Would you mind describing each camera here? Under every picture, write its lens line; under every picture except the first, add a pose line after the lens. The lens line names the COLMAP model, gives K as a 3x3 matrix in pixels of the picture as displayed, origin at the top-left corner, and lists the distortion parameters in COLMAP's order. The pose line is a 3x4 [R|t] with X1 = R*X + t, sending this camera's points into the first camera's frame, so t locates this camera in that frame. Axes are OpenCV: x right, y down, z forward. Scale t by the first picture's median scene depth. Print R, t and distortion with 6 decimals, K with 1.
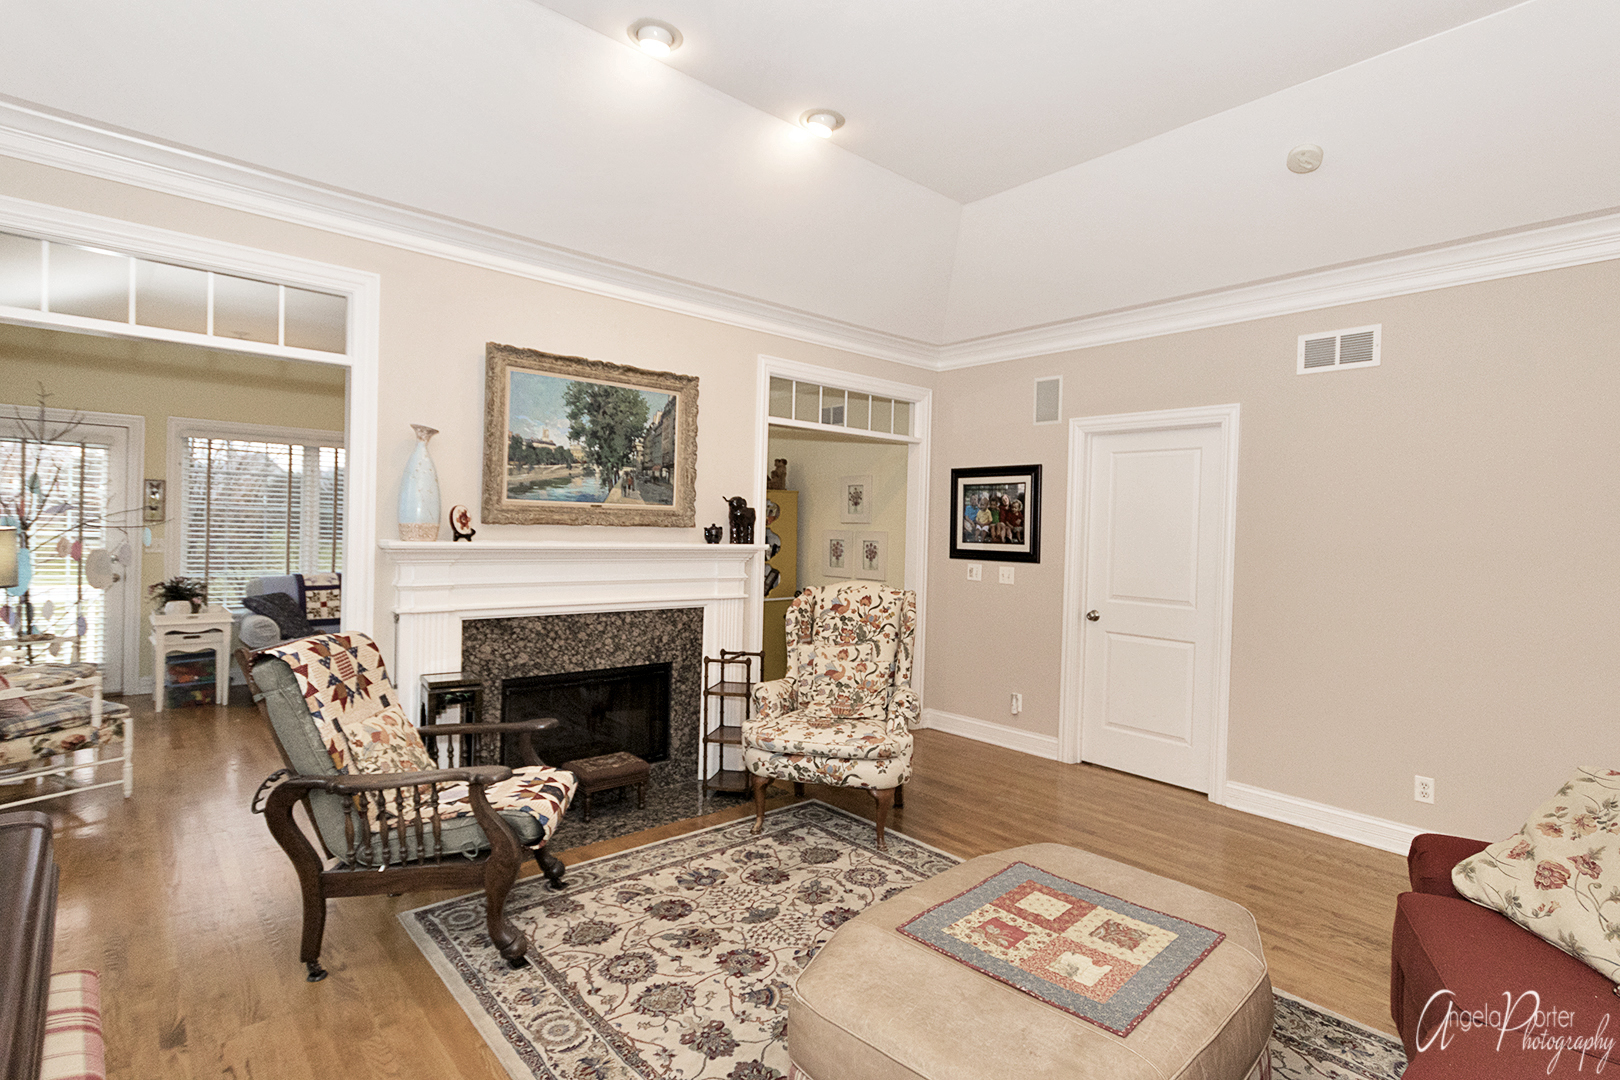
lens RADIAL K [[811.3, 0, 810.0], [0, 811.3, 540.0], [0, 0, 1]] dist [0.001635, -0.000020]
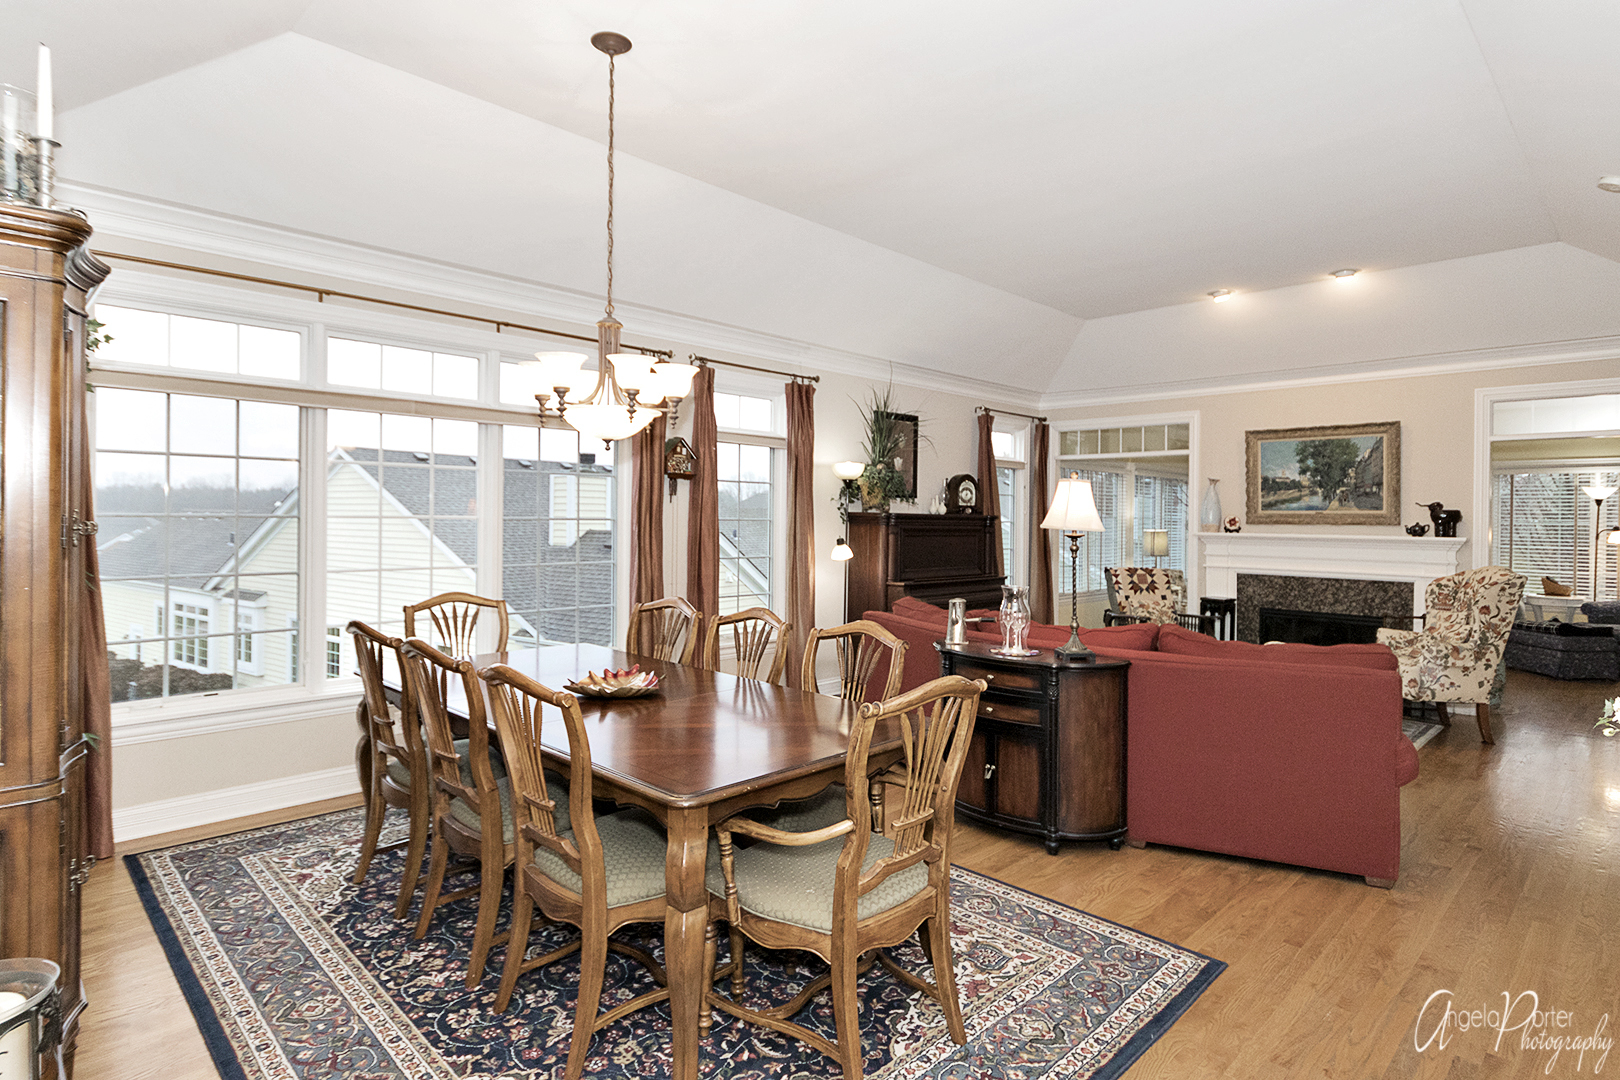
lens RADIAL K [[838.9, 0, 810.0], [0, 838.9, 540.0], [0, 0, 1]] dist [0.000417, 0.000177]
pose [[0.052748, 0.001787, -0.998606, 1.431745], [-0.025042, 0.999686, 0.000466, 0.039956], [0.998294, 0.024983, 0.052777, -0.130878]]
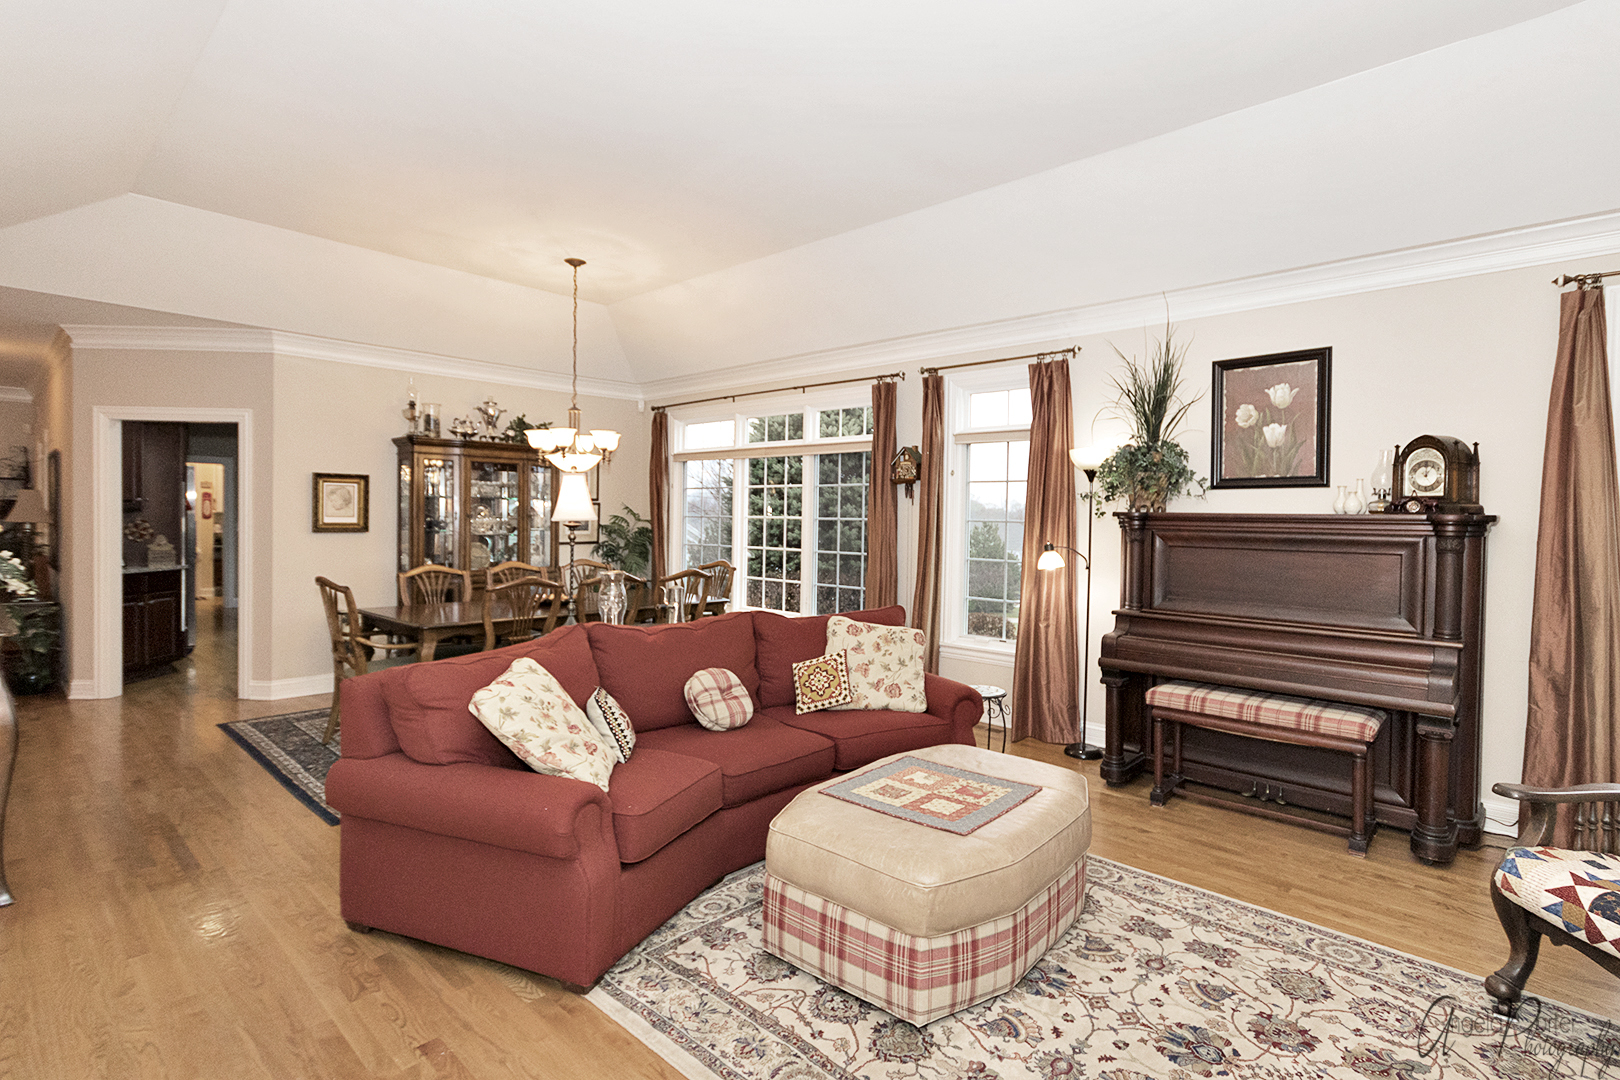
lens RADIAL K [[805.5, 0, 810.0], [0, 805.5, 525.9], [0, 0, 1]] dist [0.006203, 0.000854]
pose [[-0.994911, -0.043849, -0.090716, 0.333807], [-0.045763, 0.998769, 0.019123, 0.001561], [0.089766, 0.023177, -0.995693, 1.185023]]
